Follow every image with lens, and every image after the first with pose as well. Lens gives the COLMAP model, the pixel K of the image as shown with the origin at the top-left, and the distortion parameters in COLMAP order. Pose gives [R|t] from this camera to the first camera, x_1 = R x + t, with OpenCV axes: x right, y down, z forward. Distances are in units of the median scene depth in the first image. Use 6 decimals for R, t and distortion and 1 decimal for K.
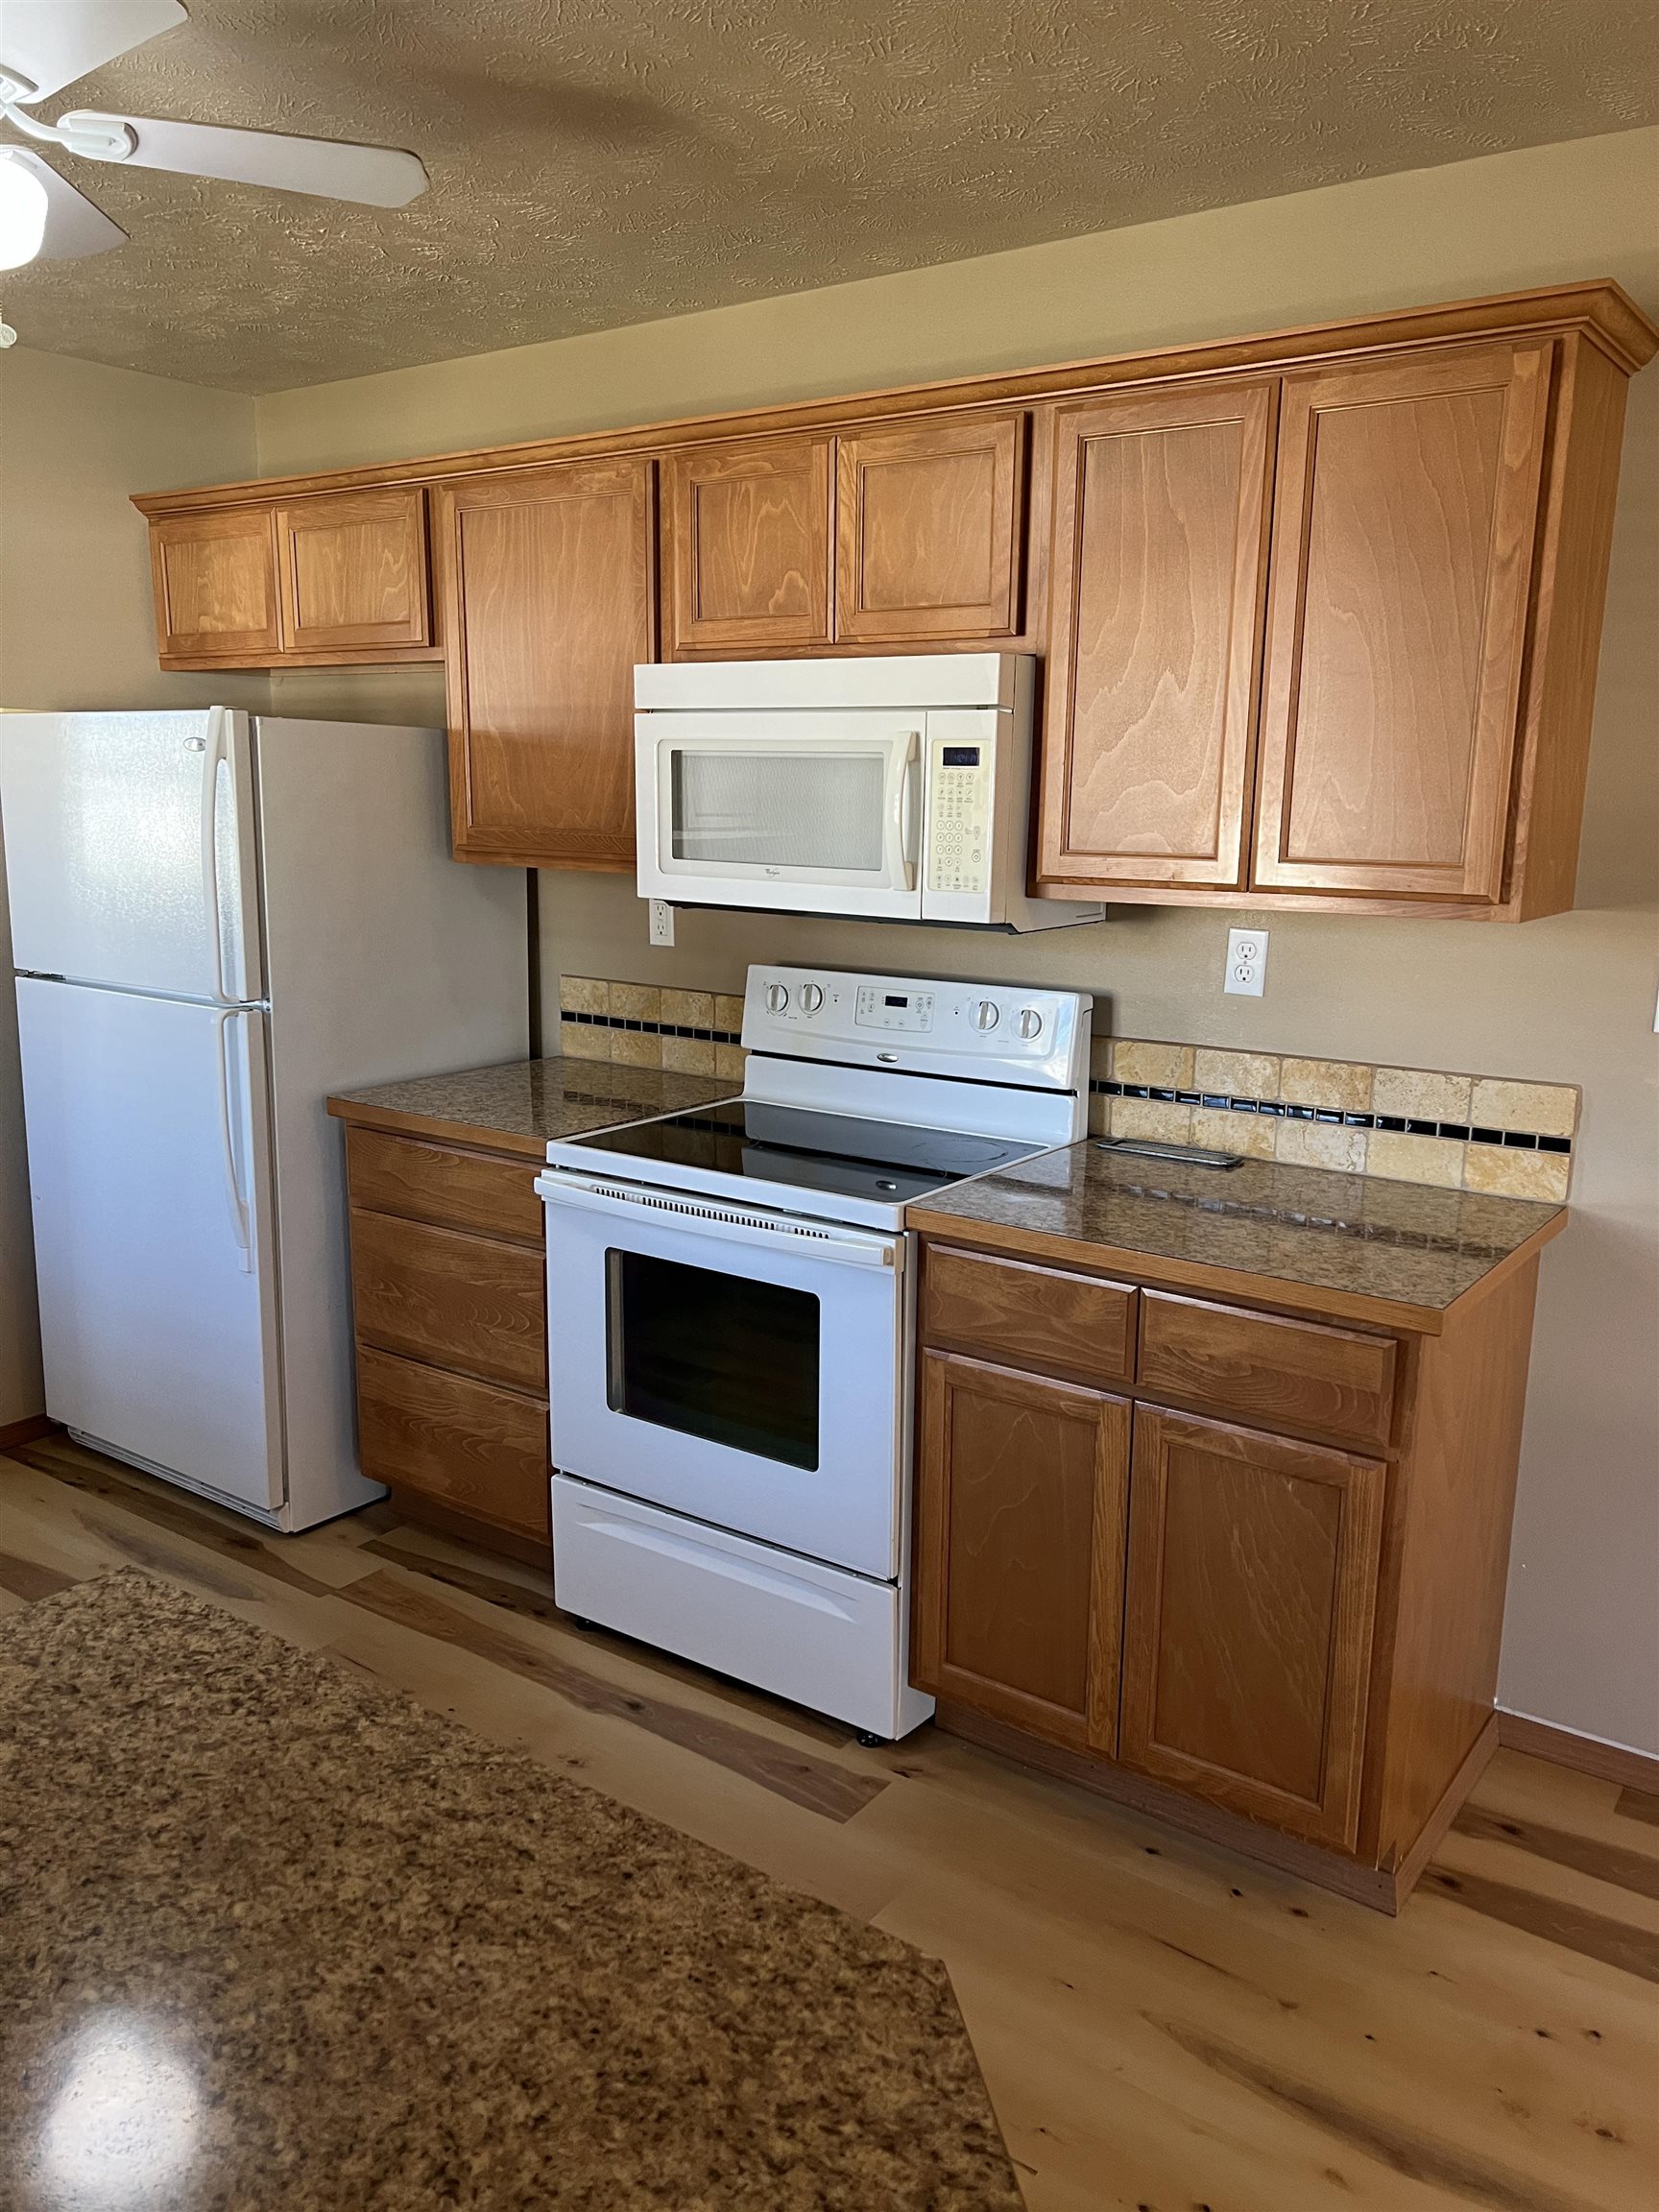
lens RADIAL K [[1667.0, 0, 829.5], [0, 1667.0, 1106.0], [0, 0, 1]] dist [0.062021, 0.000010]
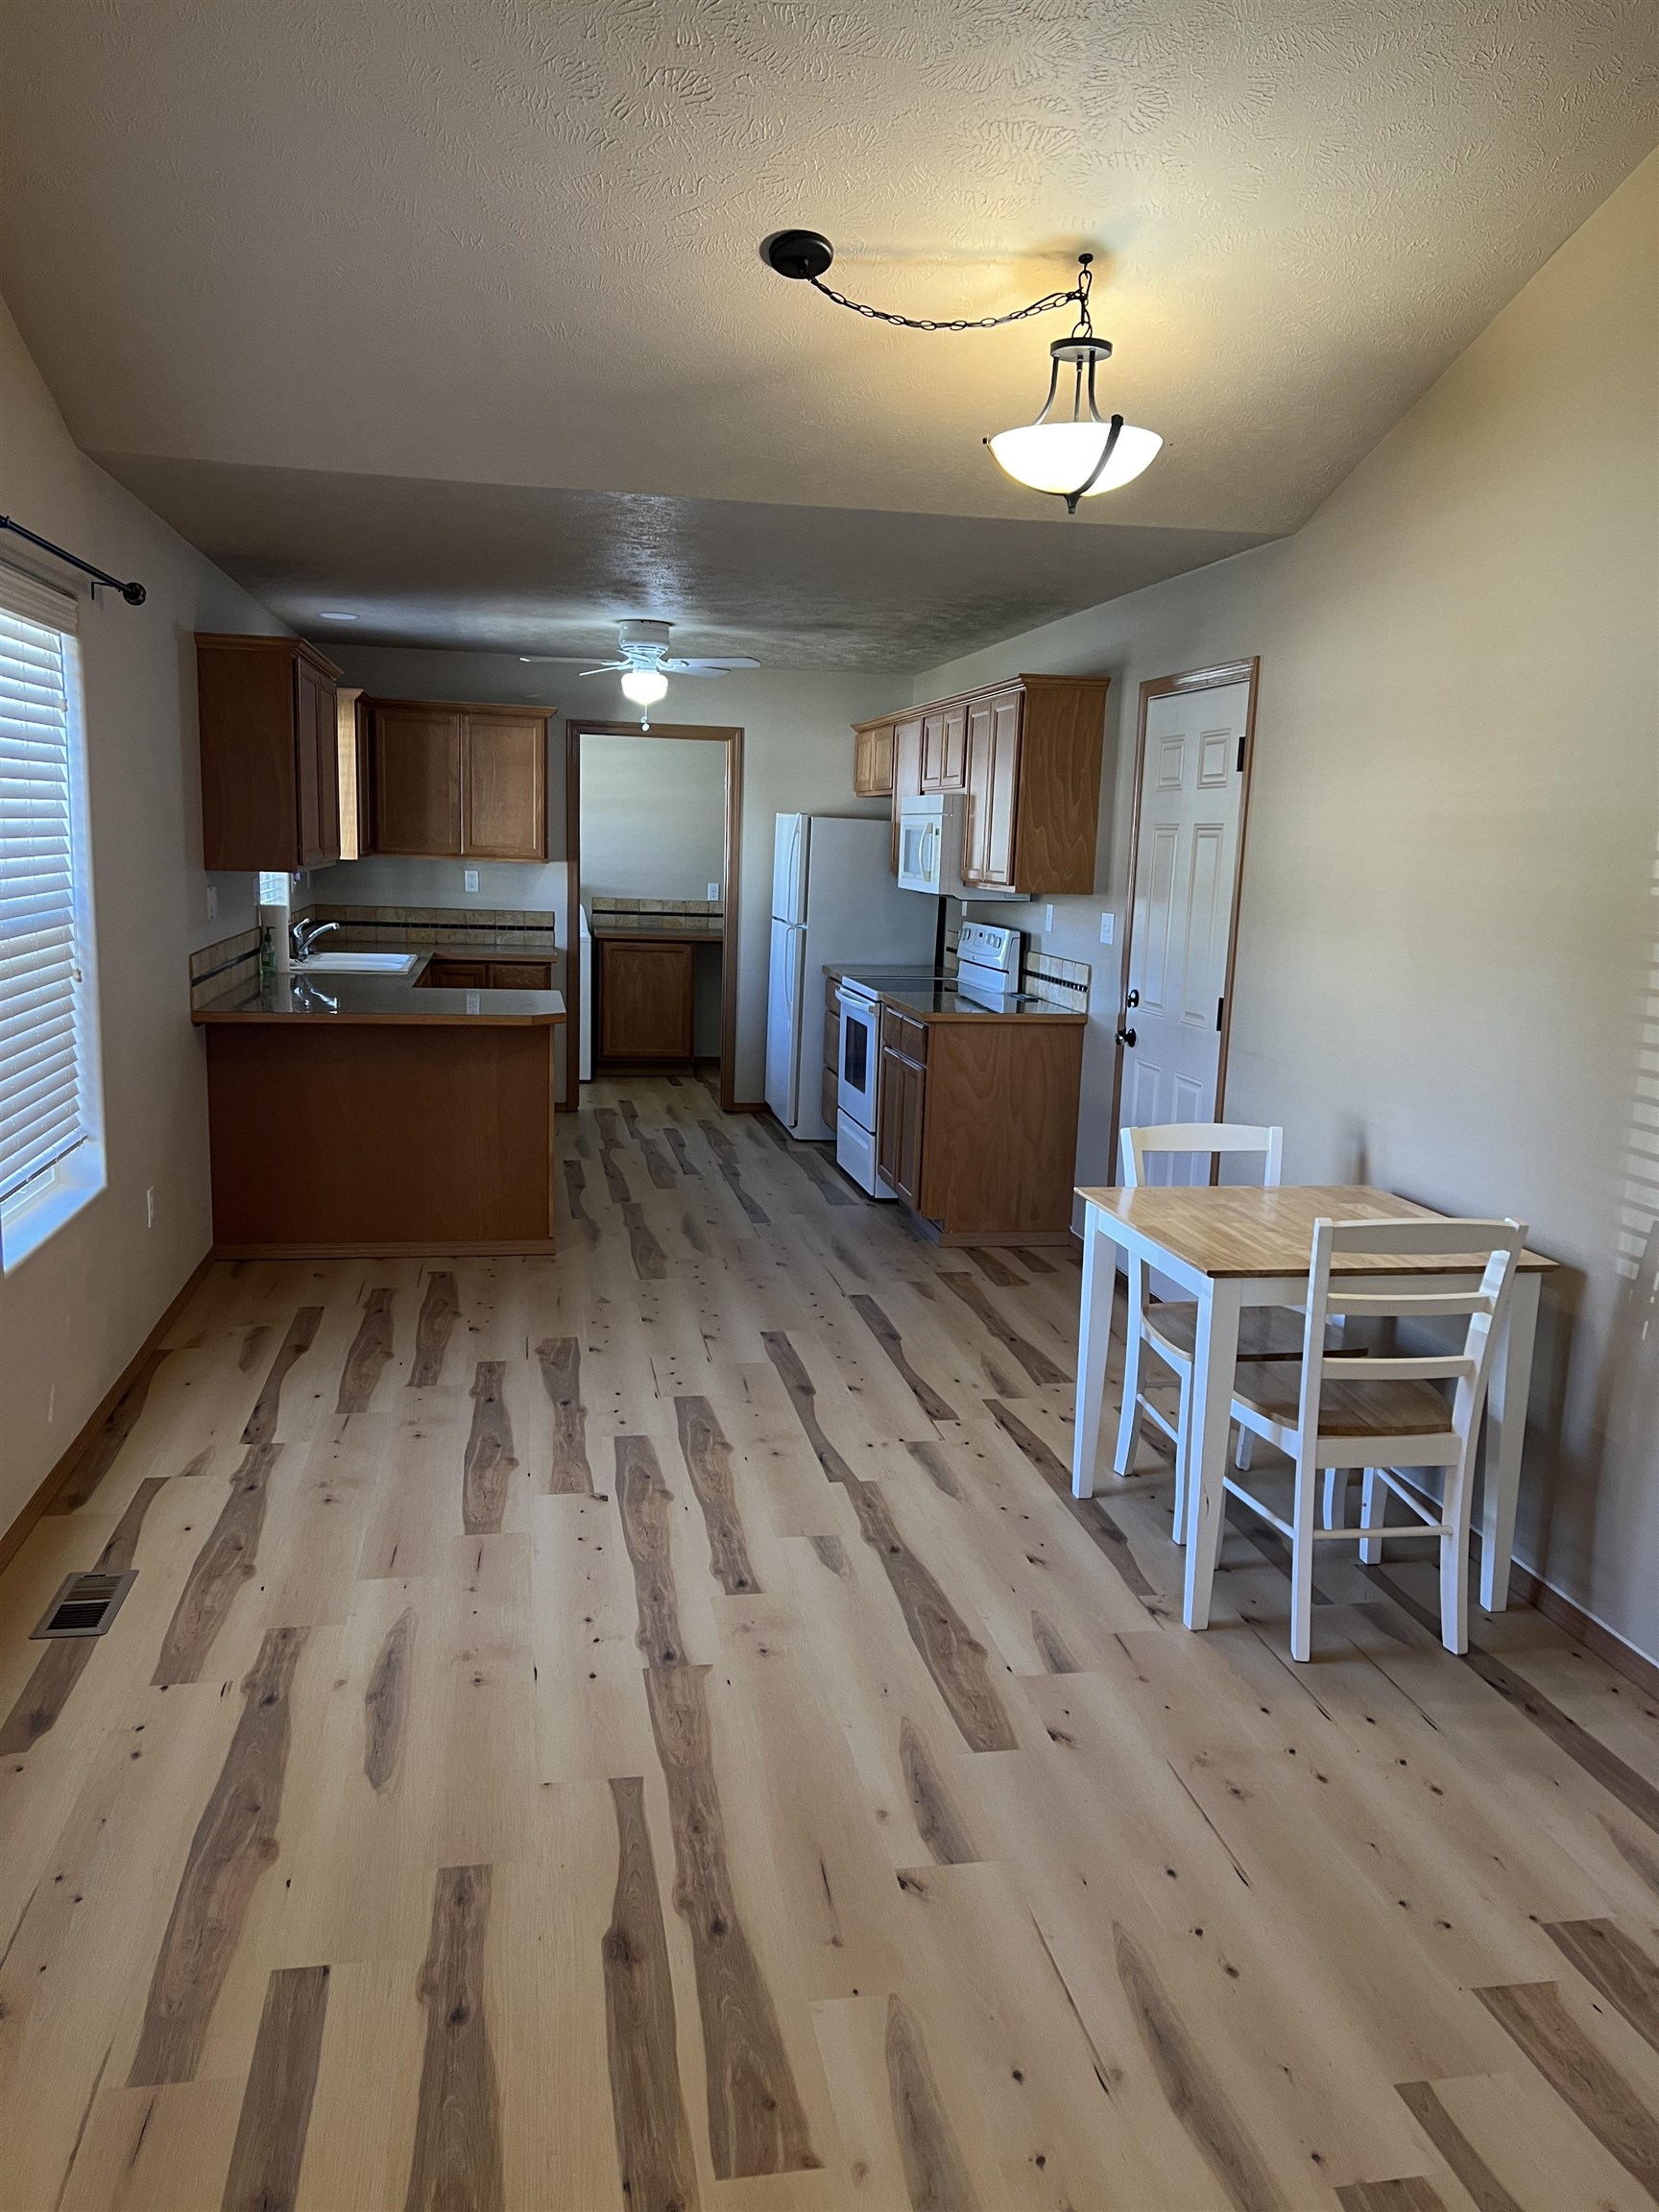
lens RADIAL K [[1654.3, 0, 844.8], [0, 1654.3, 1095.3], [0, 0, 1]] dist [0.057382, -0.052314]
pose [[0.727795, 0.117795, -0.675603, 1.607909], [-0.155683, 0.987797, 0.004517, 0.193677], [0.667890, 0.101893, 0.737252, -0.892033]]
